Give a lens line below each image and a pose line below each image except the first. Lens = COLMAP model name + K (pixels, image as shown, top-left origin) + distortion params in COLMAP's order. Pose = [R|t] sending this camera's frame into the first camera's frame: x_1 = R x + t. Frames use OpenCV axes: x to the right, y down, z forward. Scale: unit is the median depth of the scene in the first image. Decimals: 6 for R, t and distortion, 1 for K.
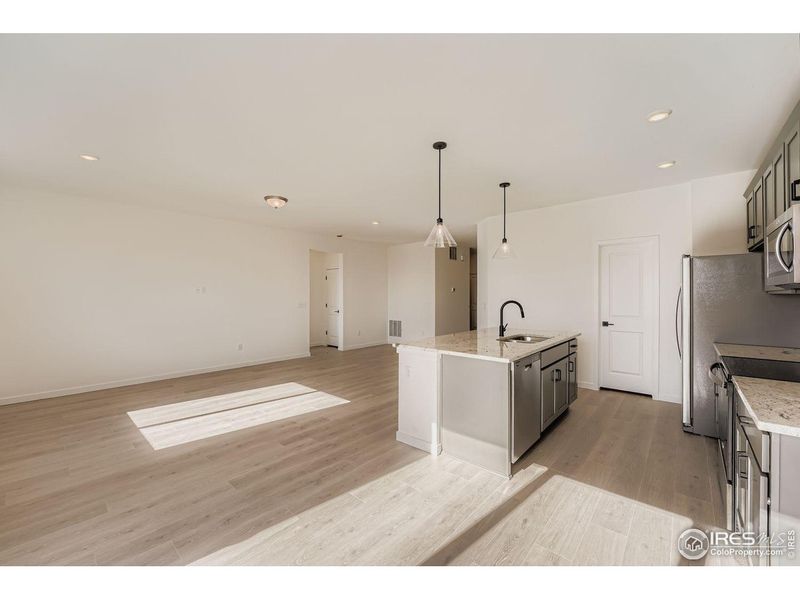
lens RADIAL K [[324.3, 0, 408.7], [0, 324.3, 294.6], [0, 0, 1]] dist [-0.008230, 0.000082]
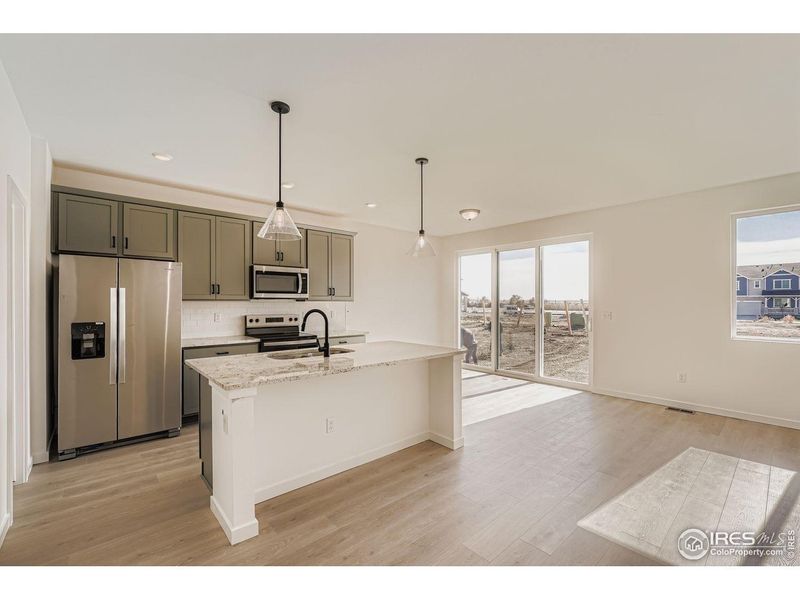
lens RADIAL K [[344.5, 0, 403.6], [0, 344.5, 299.5], [0, 0, 1]] dist [-0.003283, 0.000257]
pose [[-0.990283, 0.002329, 0.139047, 0.000092], [0.001265, 0.999969, -0.007743, -0.000366], [-0.139061, -0.007492, -0.990256, 1.844225]]
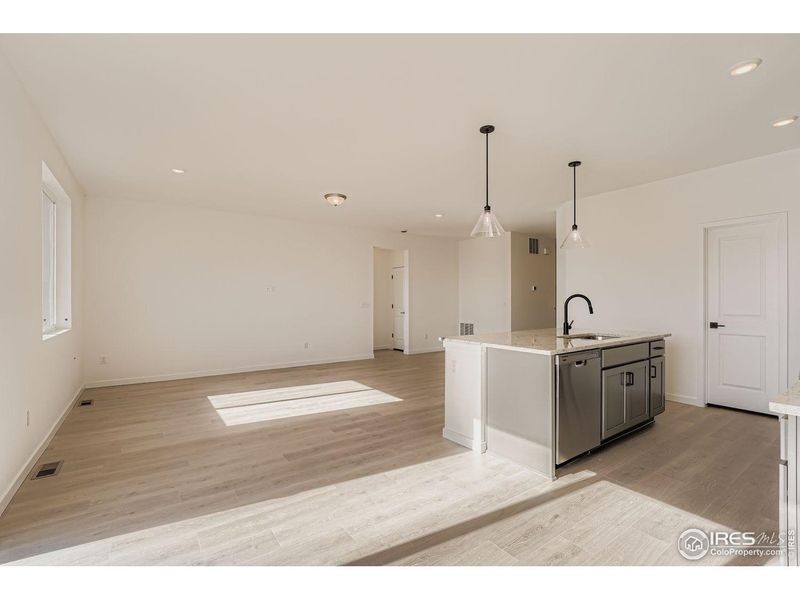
lens RADIAL K [[371.0, 0, 410.2], [0, 371.0, 298.8], [0, 0, 1]] dist [-0.009725, 0.001780]
pose [[0.973565, -0.001465, -0.228404, 0.106879], [0.001293, 0.999999, -0.000902, 0.032156], [0.228405, 0.000583, 0.973566, -0.091659]]
